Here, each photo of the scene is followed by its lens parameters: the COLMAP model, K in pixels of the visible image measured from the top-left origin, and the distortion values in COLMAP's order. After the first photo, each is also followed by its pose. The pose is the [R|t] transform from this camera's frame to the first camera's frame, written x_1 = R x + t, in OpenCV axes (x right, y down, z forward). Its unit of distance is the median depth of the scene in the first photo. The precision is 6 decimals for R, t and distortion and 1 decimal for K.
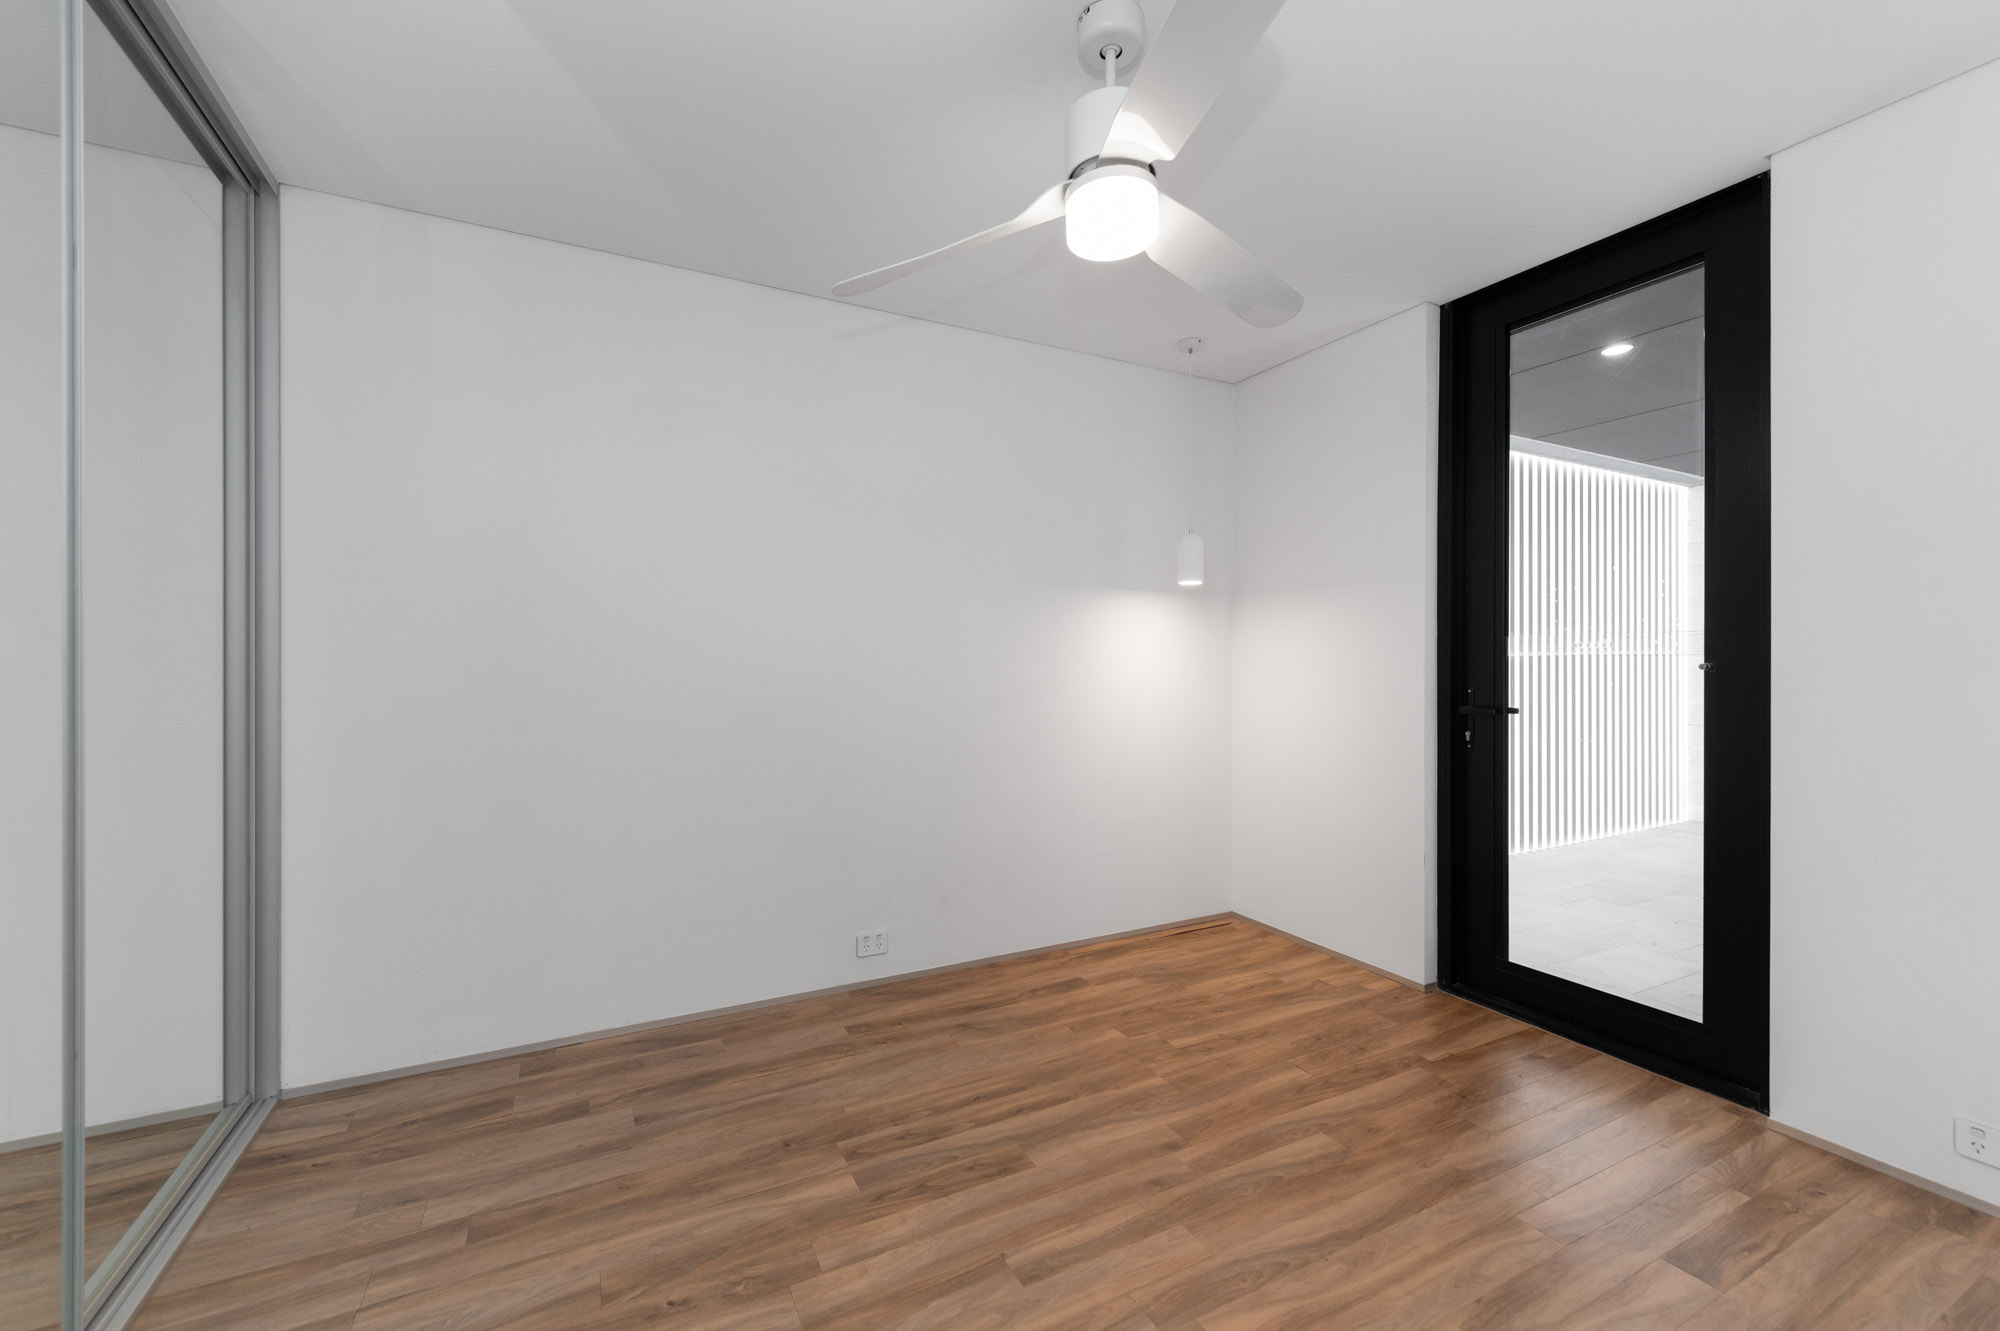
lens RADIAL K [[810.1, 0, 993.1], [0, 810.1, 664.4], [0, 0, 1]] dist [0.000930, -0.000787]
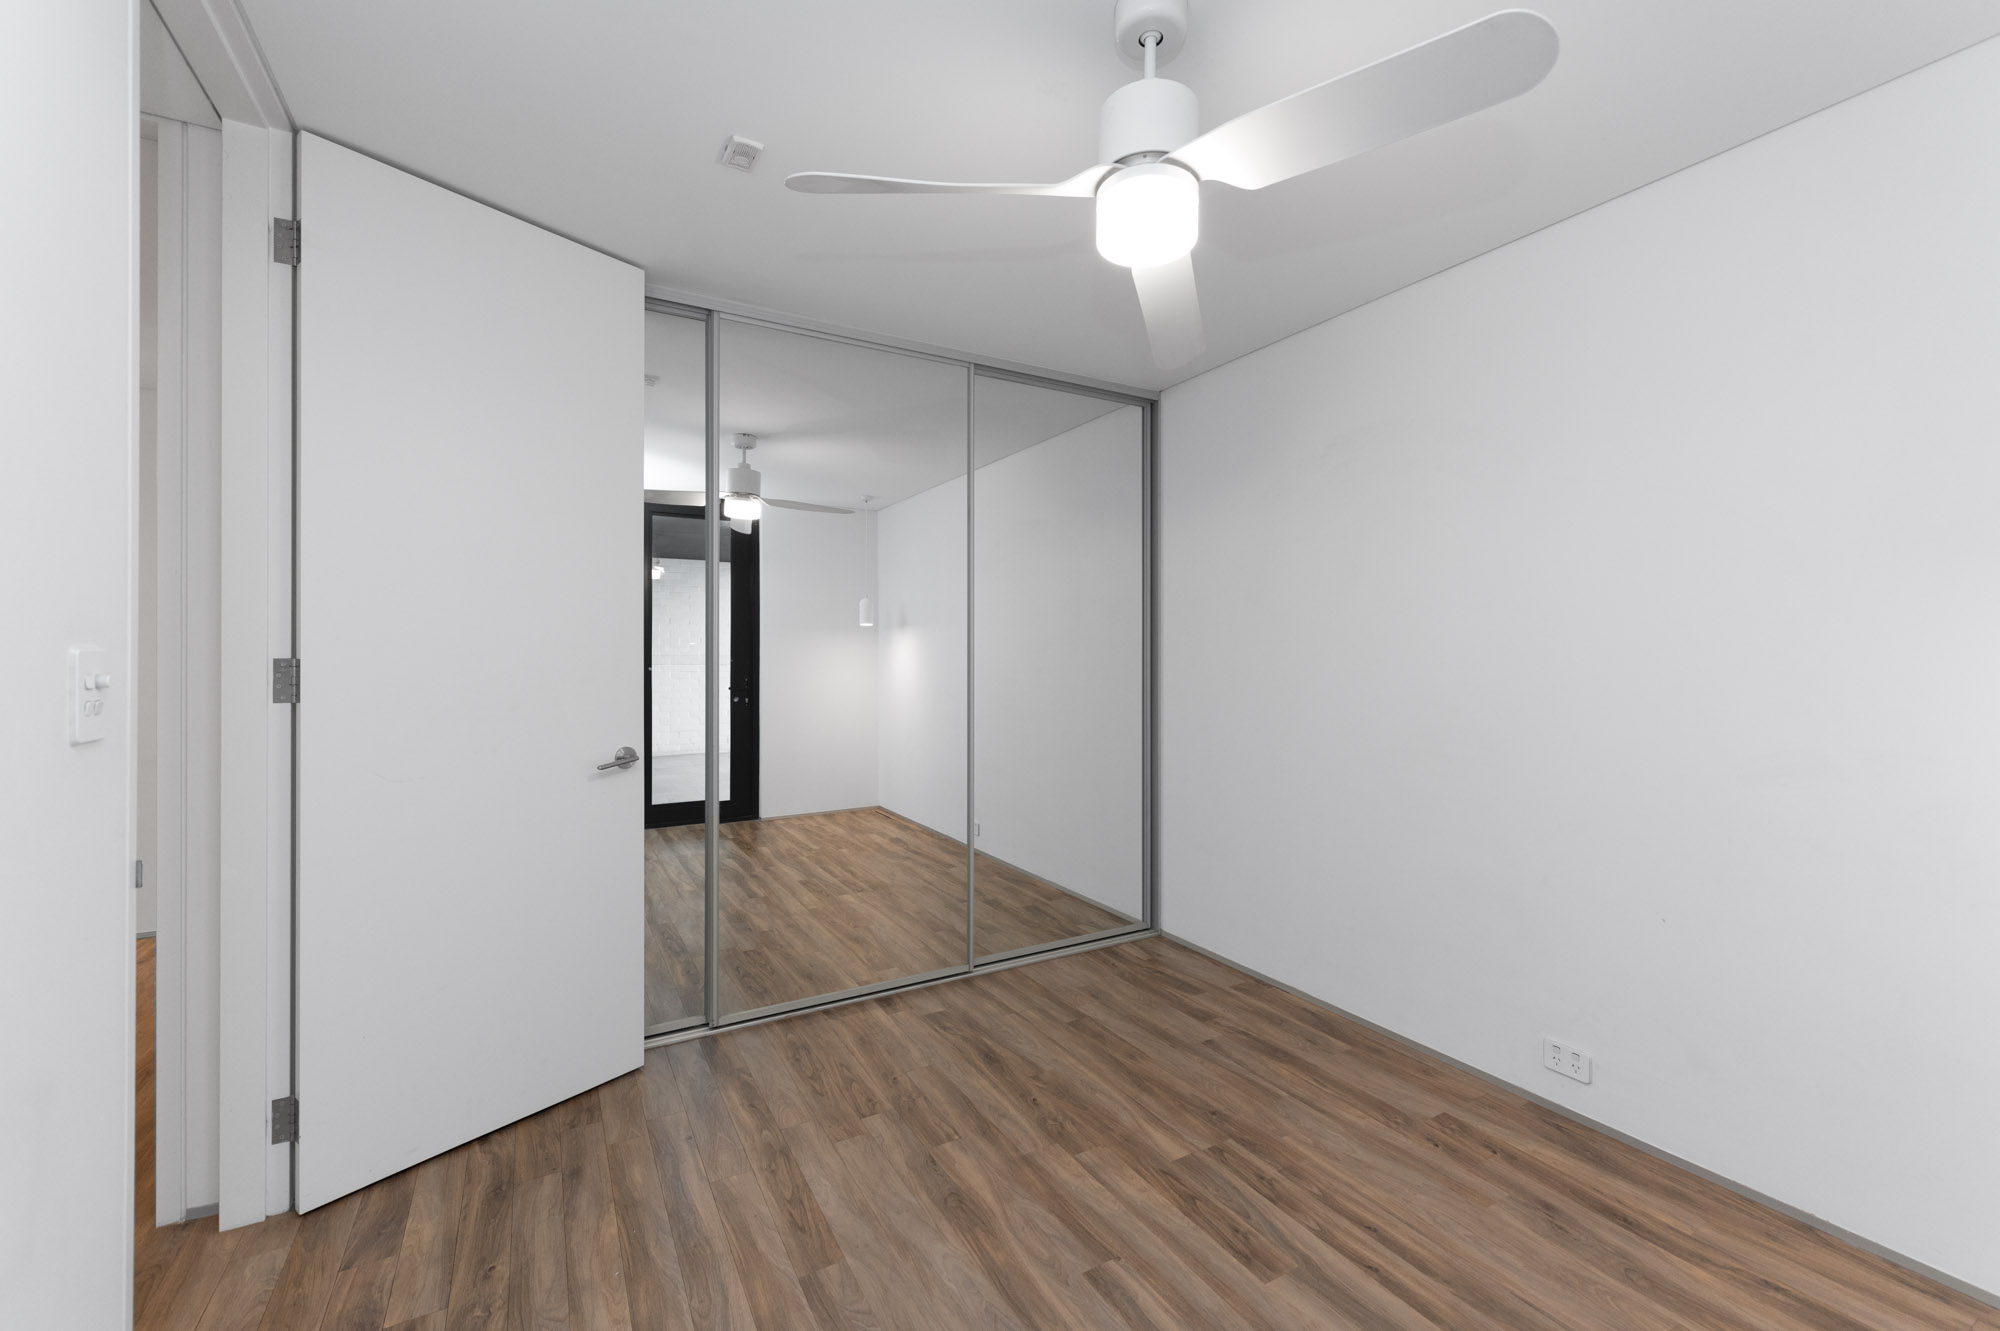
lens RADIAL K [[810.1, 0, 994.0], [0, 810.1, 657.8], [0, 0, 1]] dist [0.000930, -0.000787]
pose [[0.036984, 0.003628, -0.999309, 0.846594], [-0.001449, 0.999993, 0.003577, -0.045796], [0.999315, 0.001315, 0.036989, 0.638355]]
